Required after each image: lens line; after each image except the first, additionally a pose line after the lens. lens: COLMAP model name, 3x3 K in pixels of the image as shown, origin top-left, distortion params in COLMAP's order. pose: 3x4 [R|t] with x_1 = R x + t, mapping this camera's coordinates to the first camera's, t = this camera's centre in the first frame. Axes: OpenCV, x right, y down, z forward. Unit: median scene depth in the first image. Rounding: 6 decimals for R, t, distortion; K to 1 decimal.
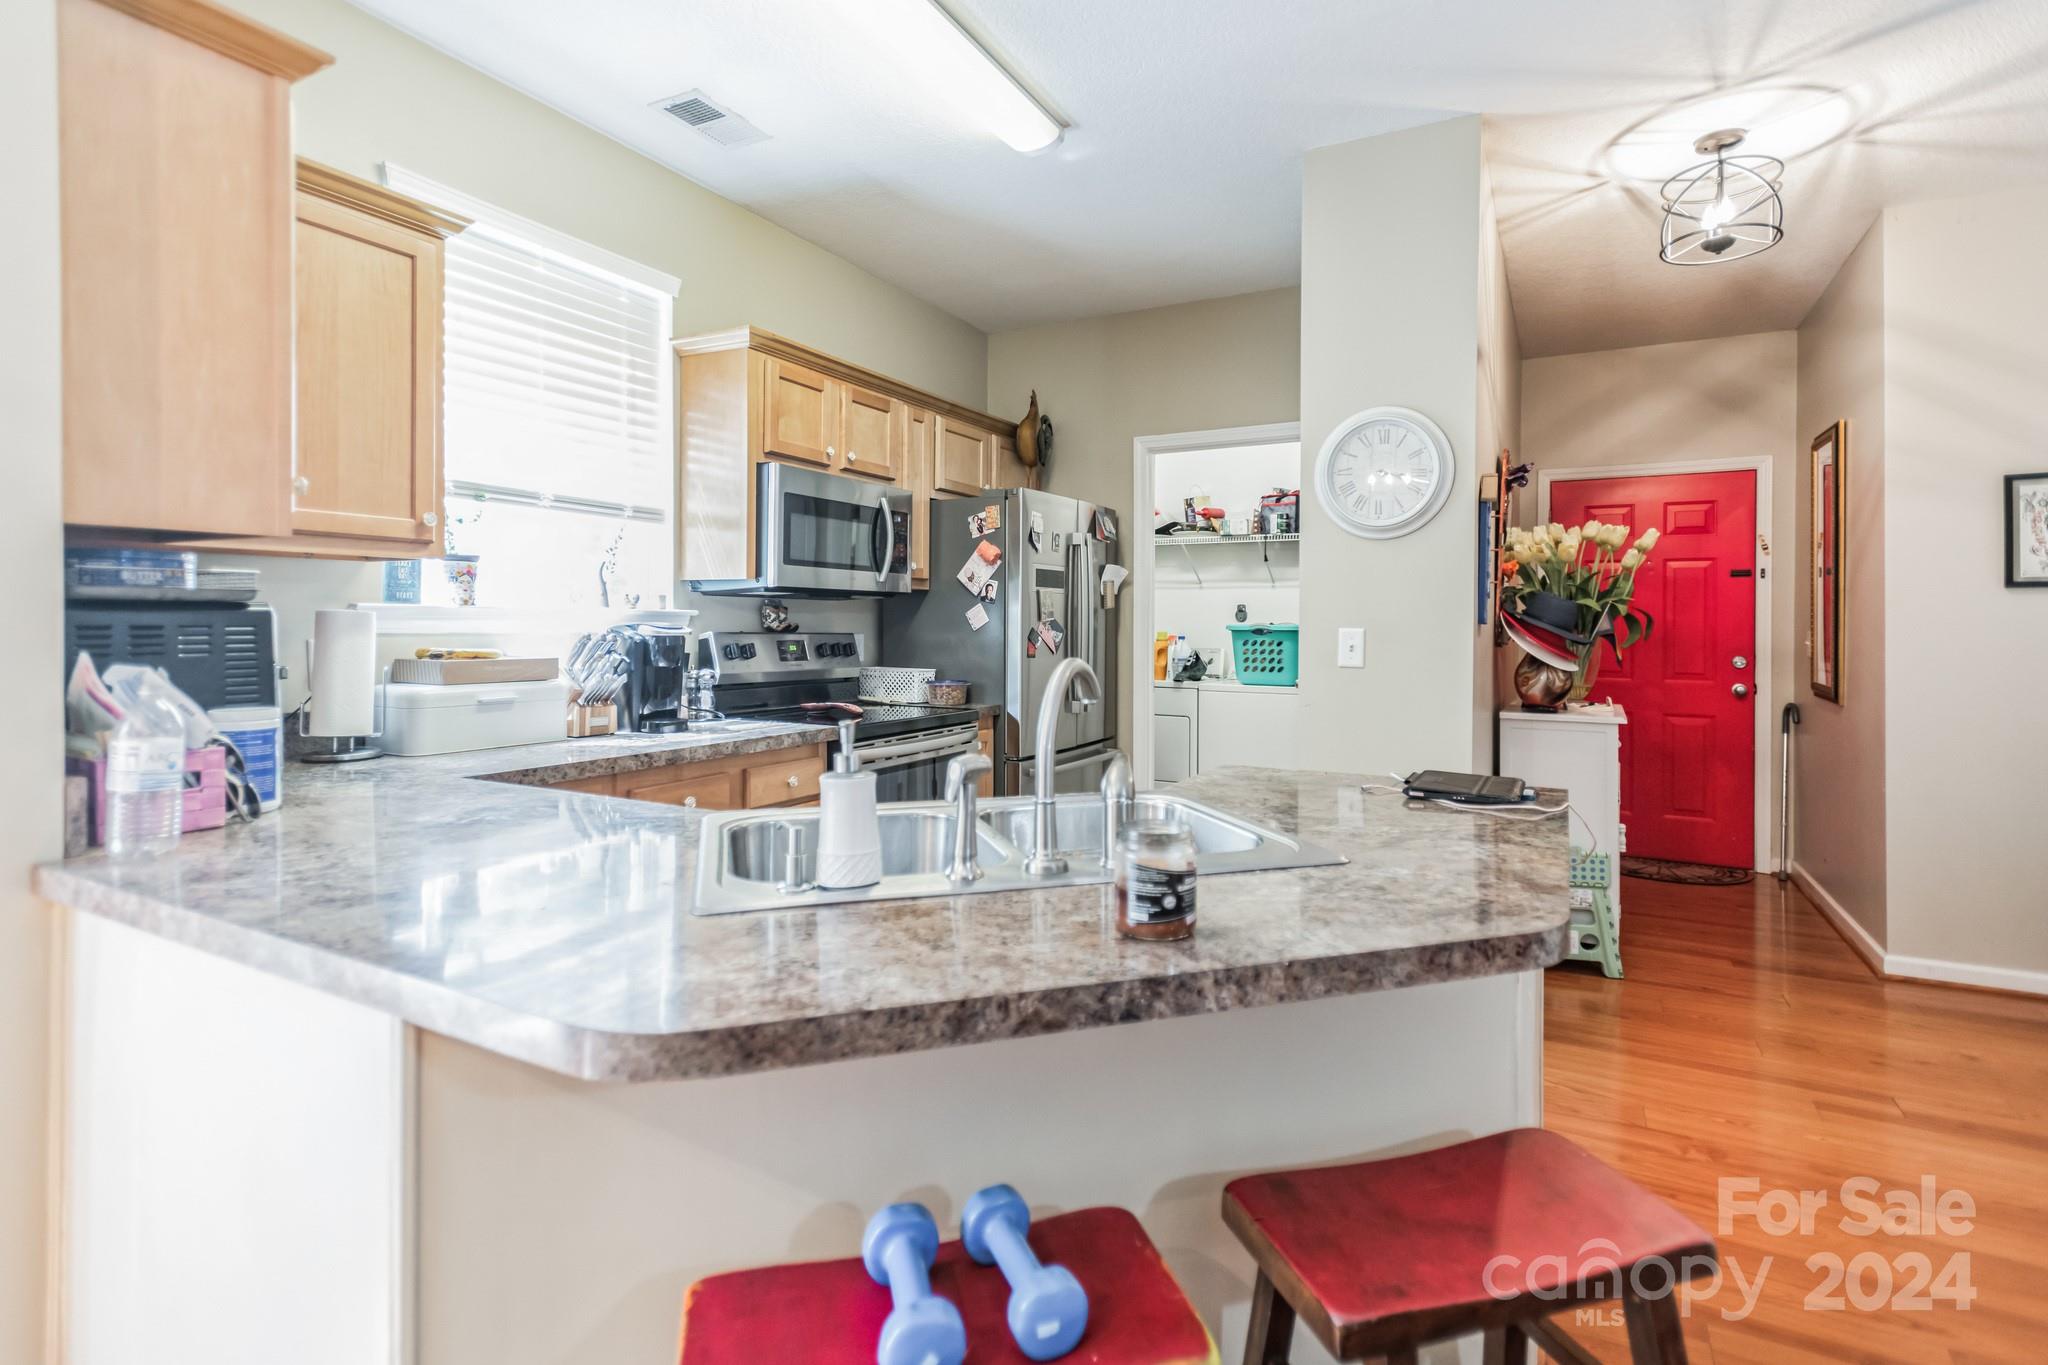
lens RADIAL K [[956.7, 0, 1017.1], [0, 956.7, 635.1], [0, 0, 1]] dist [0.016327, -0.007565]
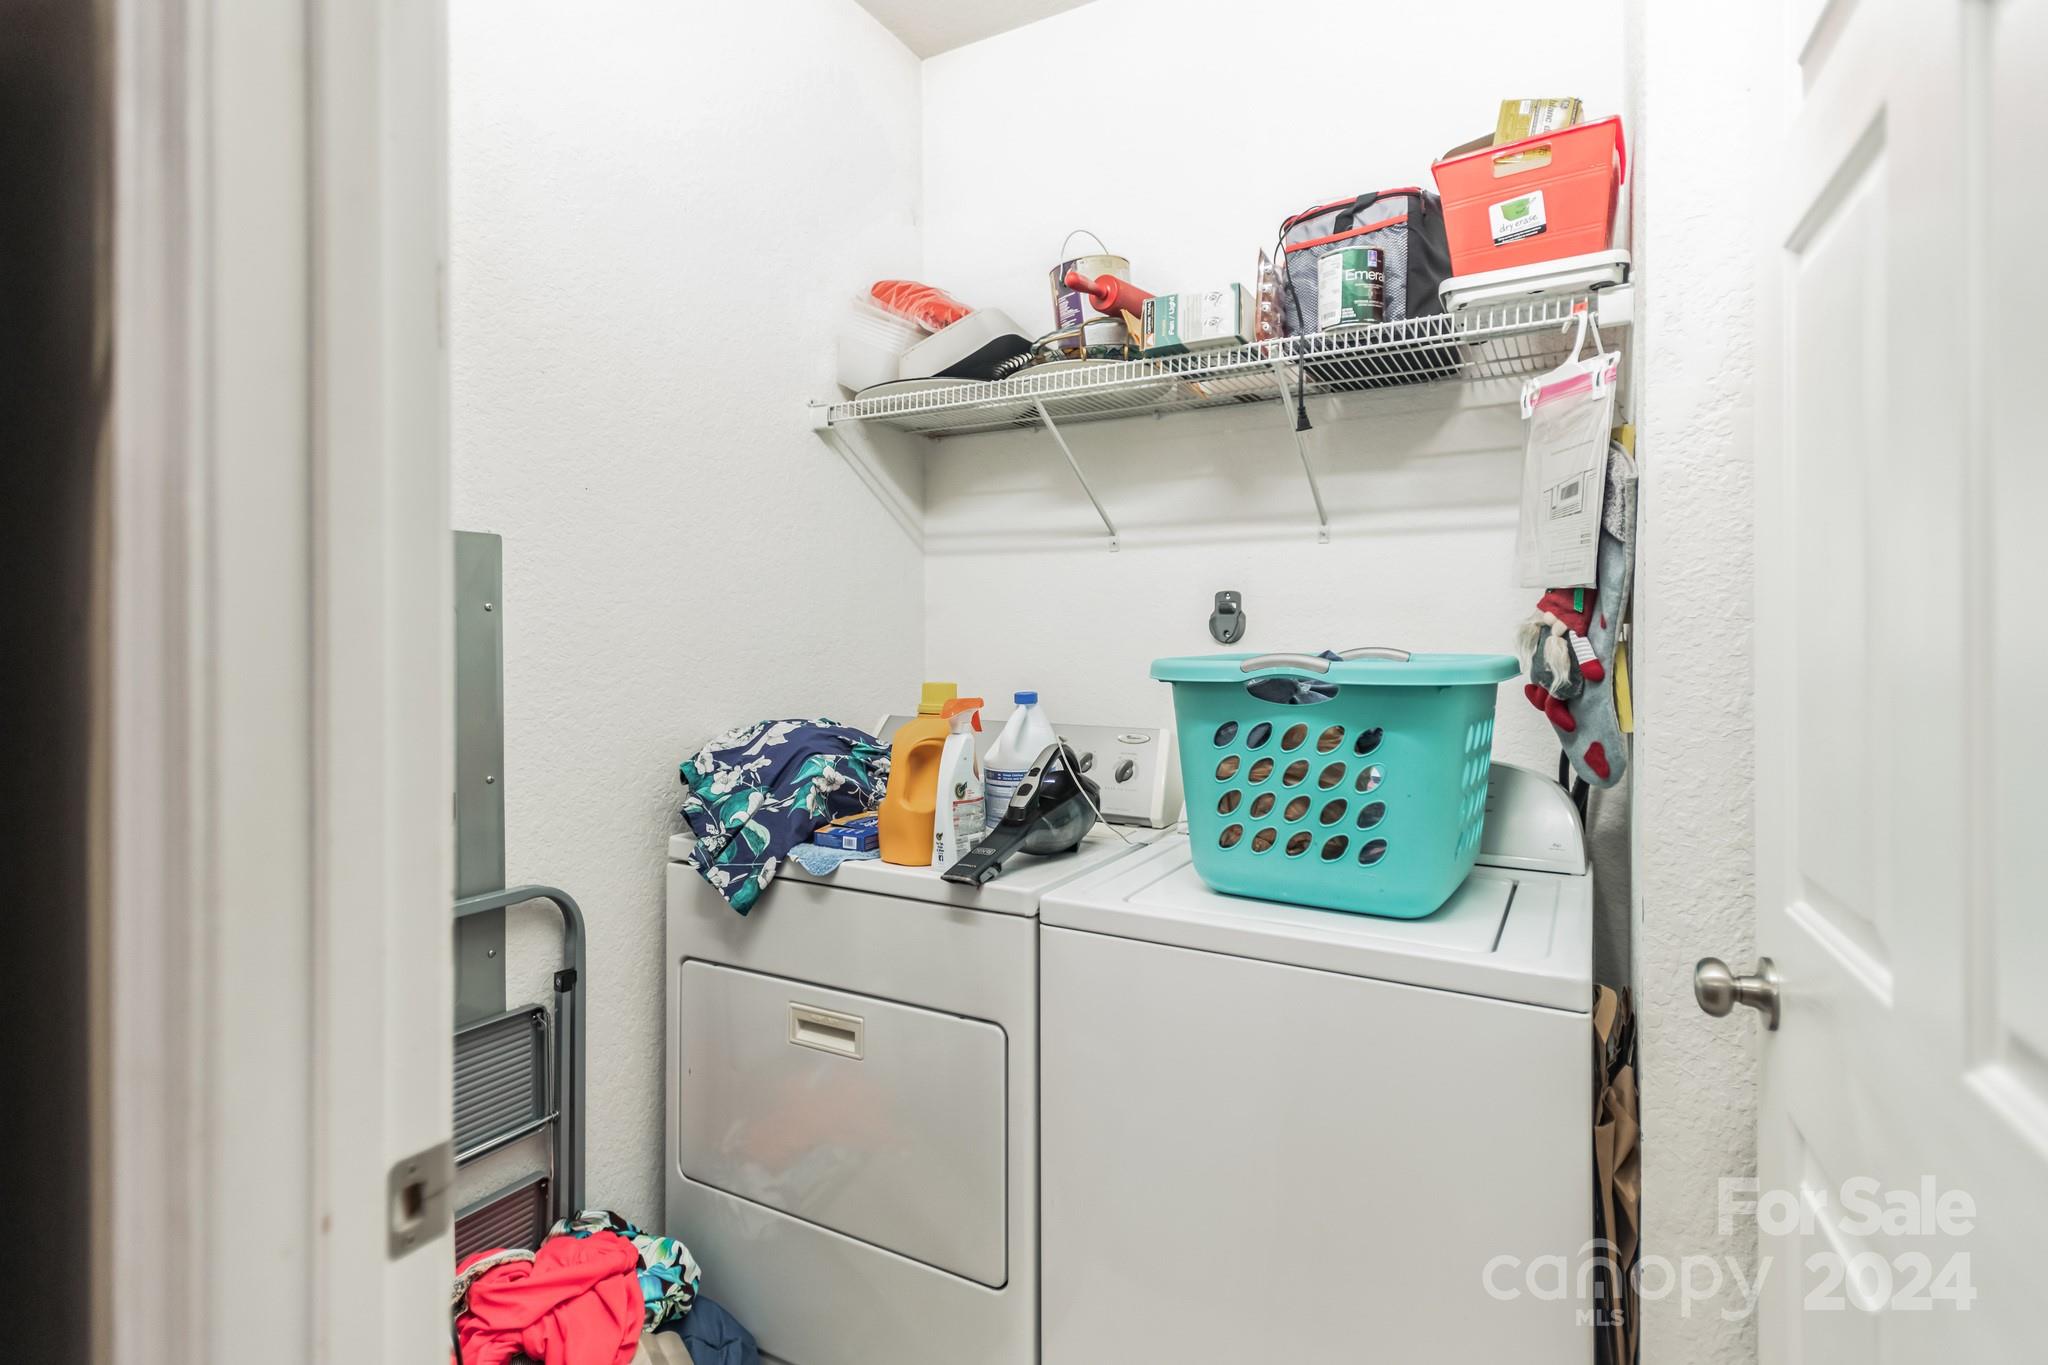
lens RADIAL K [[956.7, 0, 1061.6], [0, 956.7, 645.2], [0, 0, 1]] dist [0.016327, -0.007565]
pose [[0.999770, -0.002454, 0.021322, 0.182524], [0.002663, 0.999949, -0.009785, -0.011245], [-0.021297, 0.009839, 0.999725, 0.719856]]
